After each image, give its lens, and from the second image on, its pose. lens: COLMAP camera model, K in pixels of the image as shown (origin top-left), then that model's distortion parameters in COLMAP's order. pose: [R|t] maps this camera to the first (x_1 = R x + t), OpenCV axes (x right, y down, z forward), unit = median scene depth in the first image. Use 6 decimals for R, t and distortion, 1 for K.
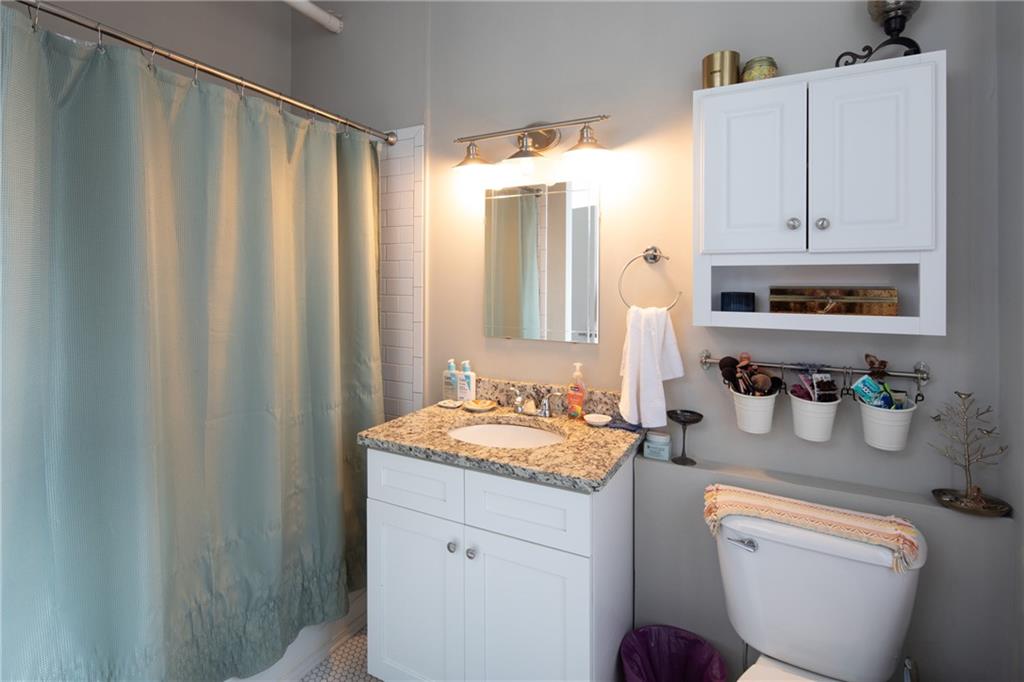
lens RADIAL K [[506.5, 0, 501.4], [0, 506.5, 283.4], [0, 0, 1]] dist [-0.000226, -0.001020]
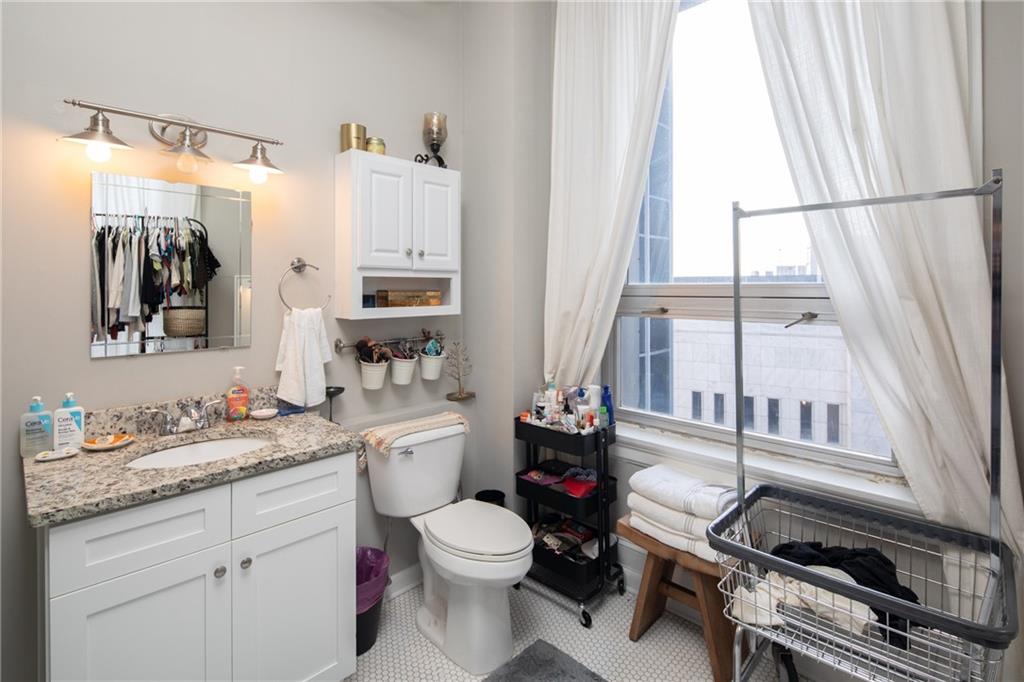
lens RADIAL K [[506.5, 0, 501.4], [0, 506.5, 283.4], [0, 0, 1]] dist [-0.000226, -0.001020]
pose [[0.273397, 0.005500, 0.961885, -0.816818], [0.003790, 0.999970, -0.006795, -0.003310], [-0.961894, 0.005503, 0.273368, 0.233061]]
